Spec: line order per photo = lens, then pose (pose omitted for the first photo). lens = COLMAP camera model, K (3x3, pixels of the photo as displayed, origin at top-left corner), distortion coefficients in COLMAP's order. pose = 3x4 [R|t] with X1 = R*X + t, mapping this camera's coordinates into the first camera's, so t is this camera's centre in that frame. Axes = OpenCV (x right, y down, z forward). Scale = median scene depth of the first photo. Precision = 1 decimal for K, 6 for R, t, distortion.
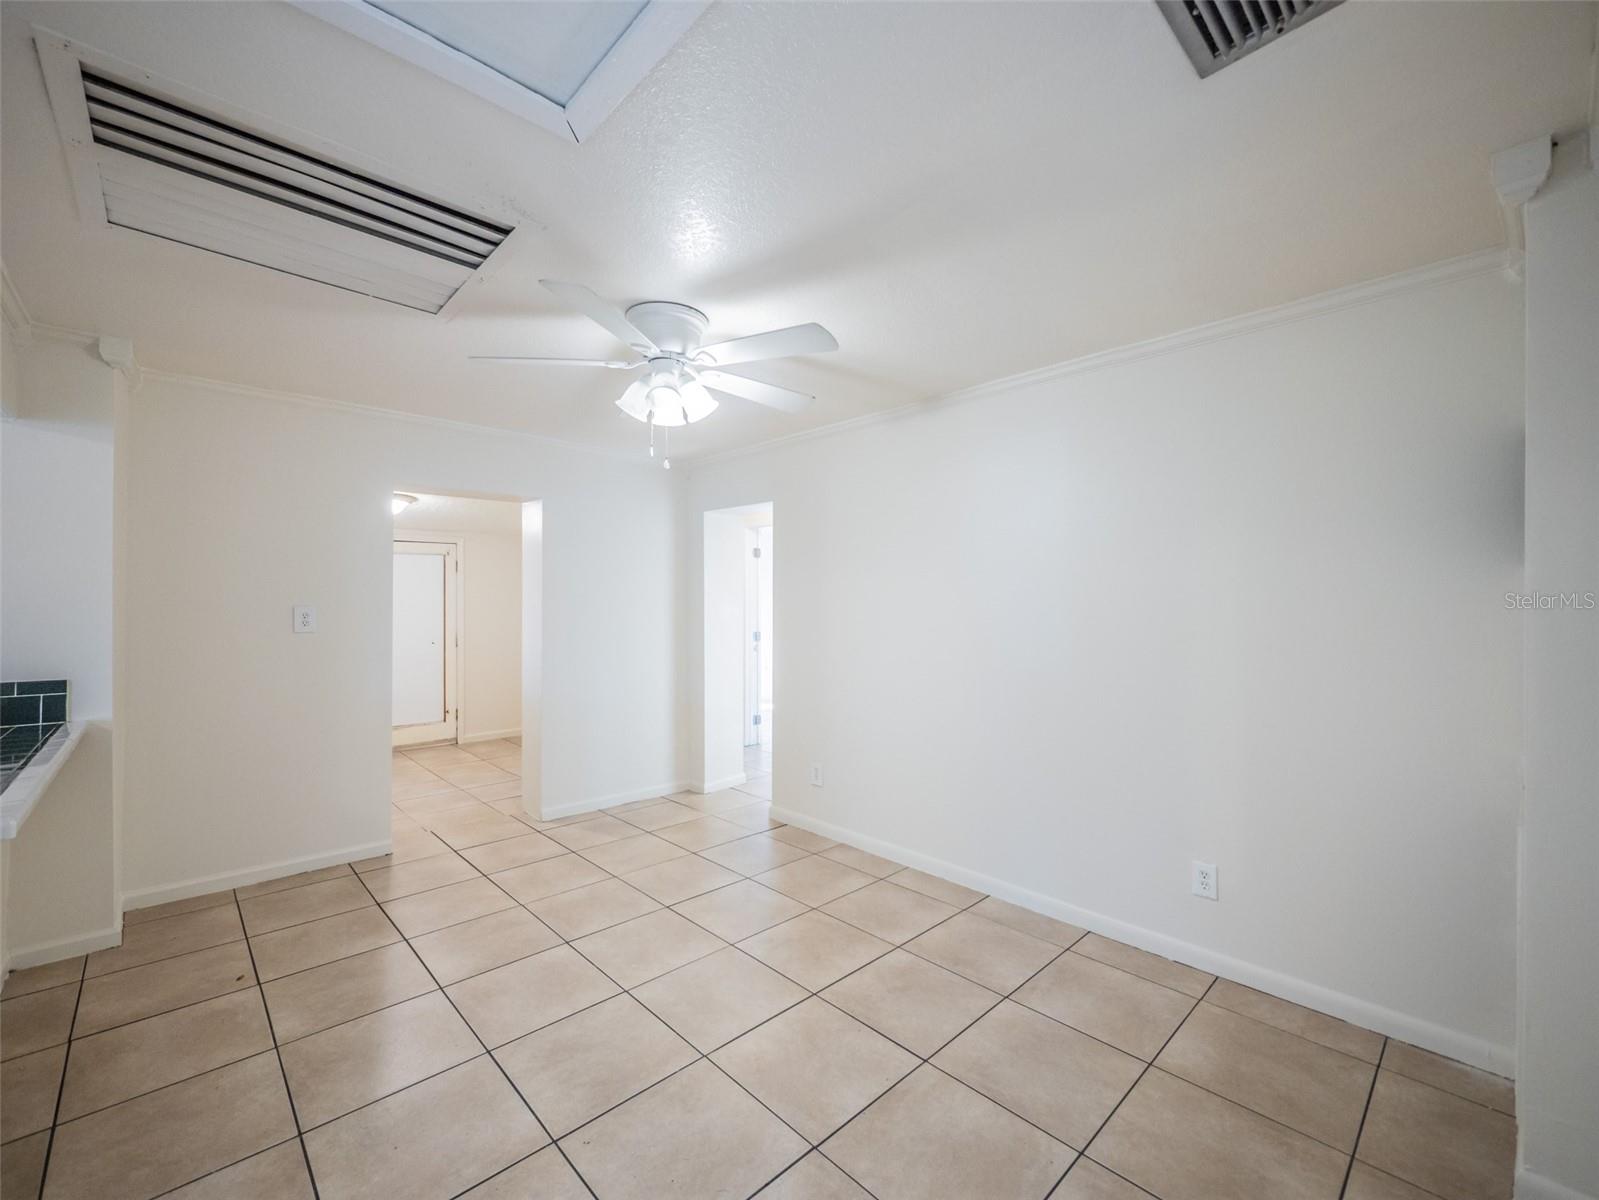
lens RADIAL K [[681.9, 0, 775.2], [0, 681.9, 598.1], [0, 0, 1]] dist [-0.005077, -0.001138]
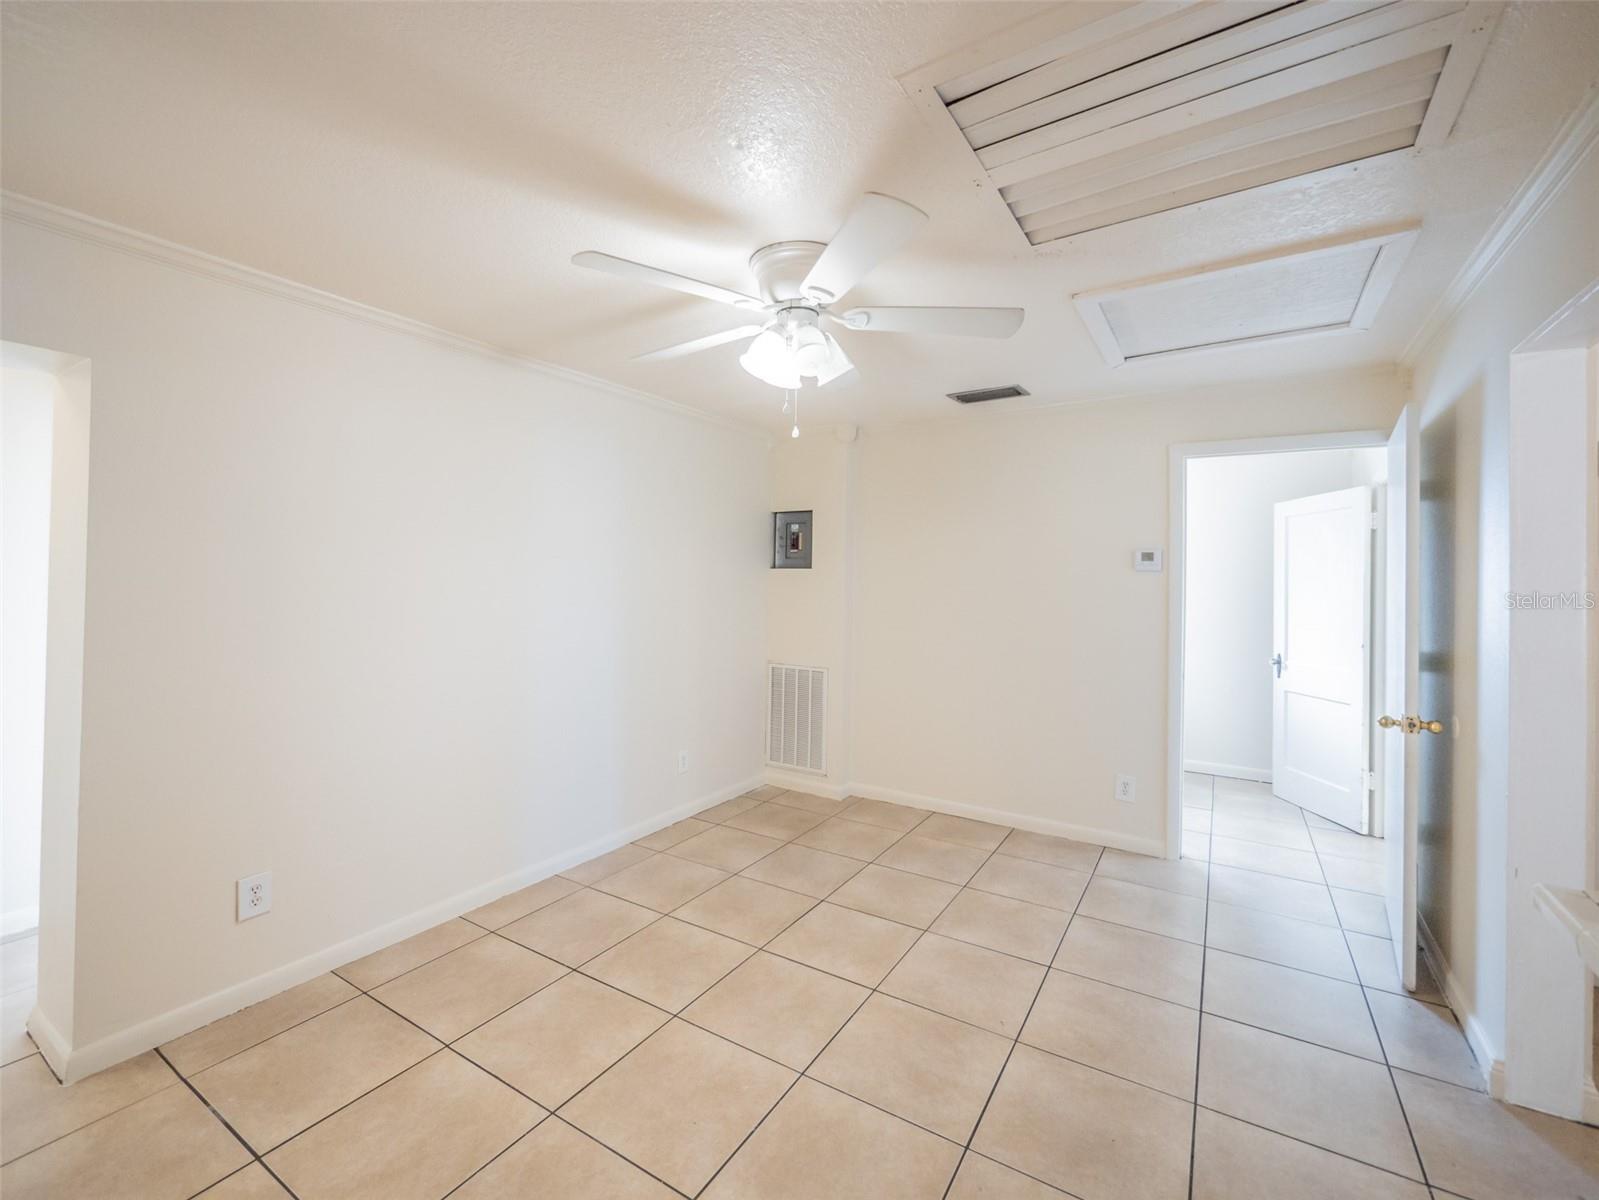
lens RADIAL K [[681.9, 0, 821.2], [0, 681.9, 566.8], [0, 0, 1]] dist [-0.005077, -0.001138]
pose [[-0.289033, 0.009023, 0.957277, -0.911675], [-0.016061, 0.999769, -0.014273, -0.006916], [-0.957184, -0.019500, -0.288821, 1.117602]]
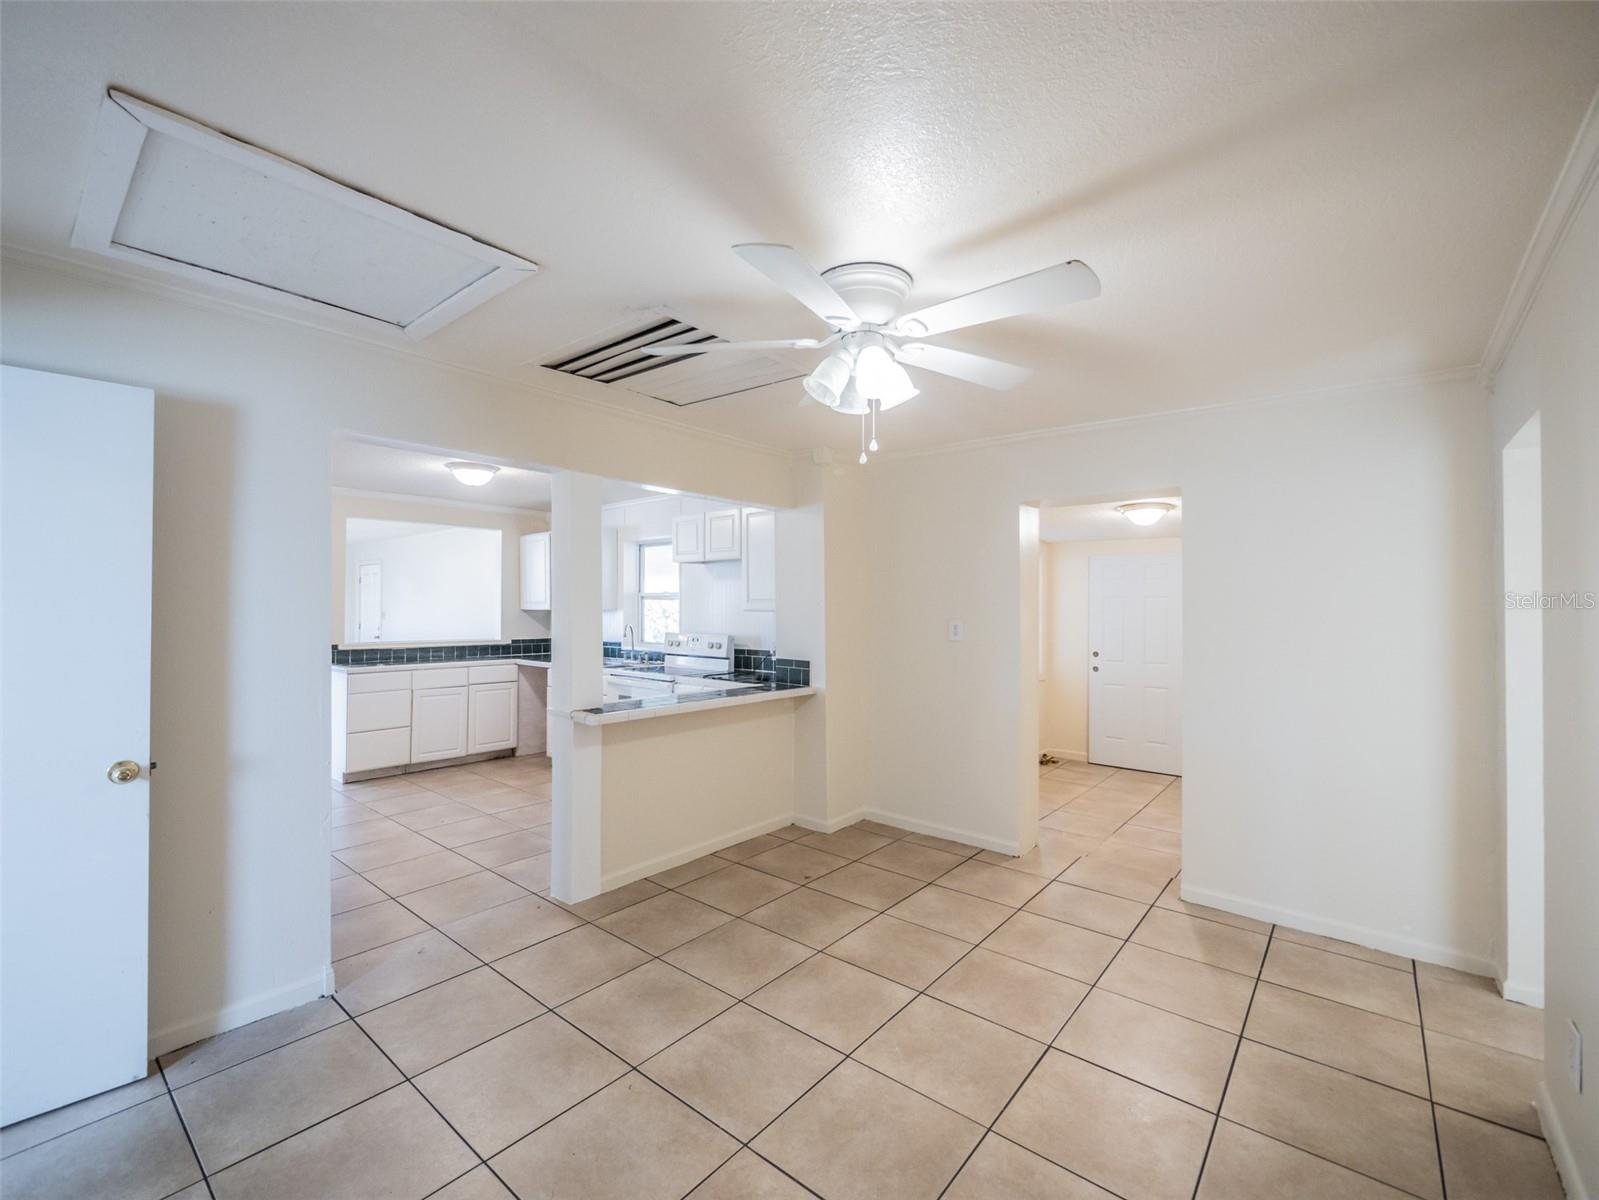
lens RADIAL K [[681.9, 0, 801.3], [0, 681.9, 599.8], [0, 0, 1]] dist [-0.005077, -0.001138]
pose [[0.137842, -0.012387, -0.990377, 0.602004], [-0.002115, 0.999916, -0.012801, -0.005990], [0.990452, 0.003860, 0.137804, 0.743719]]
